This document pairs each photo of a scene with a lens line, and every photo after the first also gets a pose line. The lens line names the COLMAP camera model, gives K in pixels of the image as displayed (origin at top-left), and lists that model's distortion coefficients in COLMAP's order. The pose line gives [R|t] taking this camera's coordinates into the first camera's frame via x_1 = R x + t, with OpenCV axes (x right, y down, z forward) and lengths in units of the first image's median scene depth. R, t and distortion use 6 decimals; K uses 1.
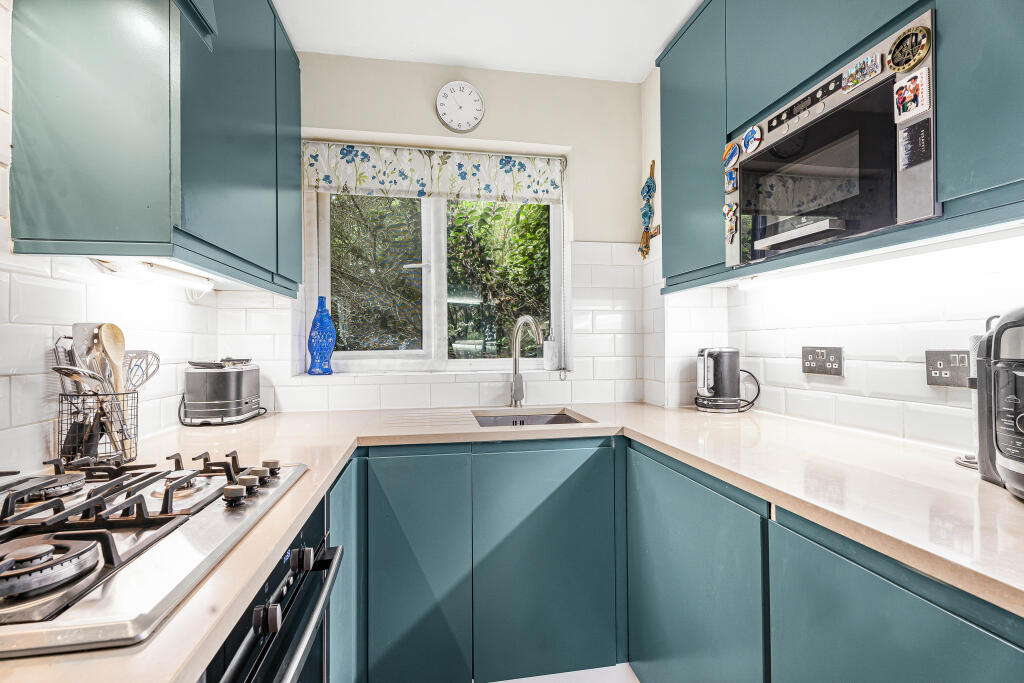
lens RADIAL K [[469.4, 0, 516.4], [0, 469.4, 335.2], [0, 0, 1]] dist [-0.002784, -0.000411]
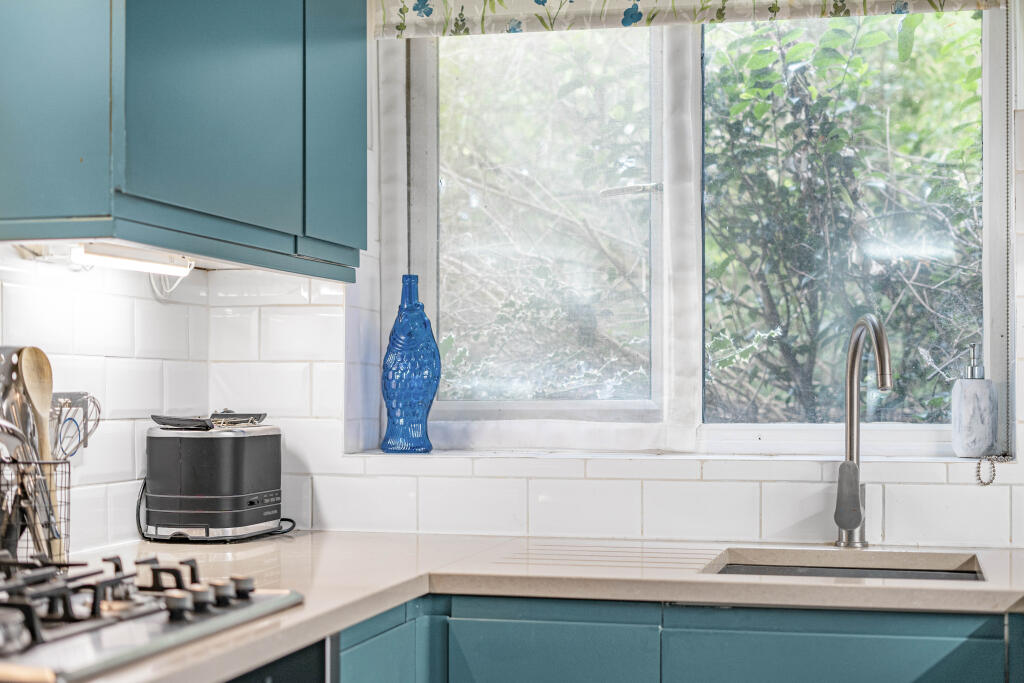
lens RADIAL K [[1618.4, 0, 511.1], [0, 1618.4, 344.5], [0, 0, 1]] dist [-0.087410, 0.000000]
pose [[0.911507, -0.002703, -0.411276, 0.379022], [0.000563, 0.999986, -0.005324, -0.011646], [0.411285, 0.004621, 0.911495, -0.439854]]
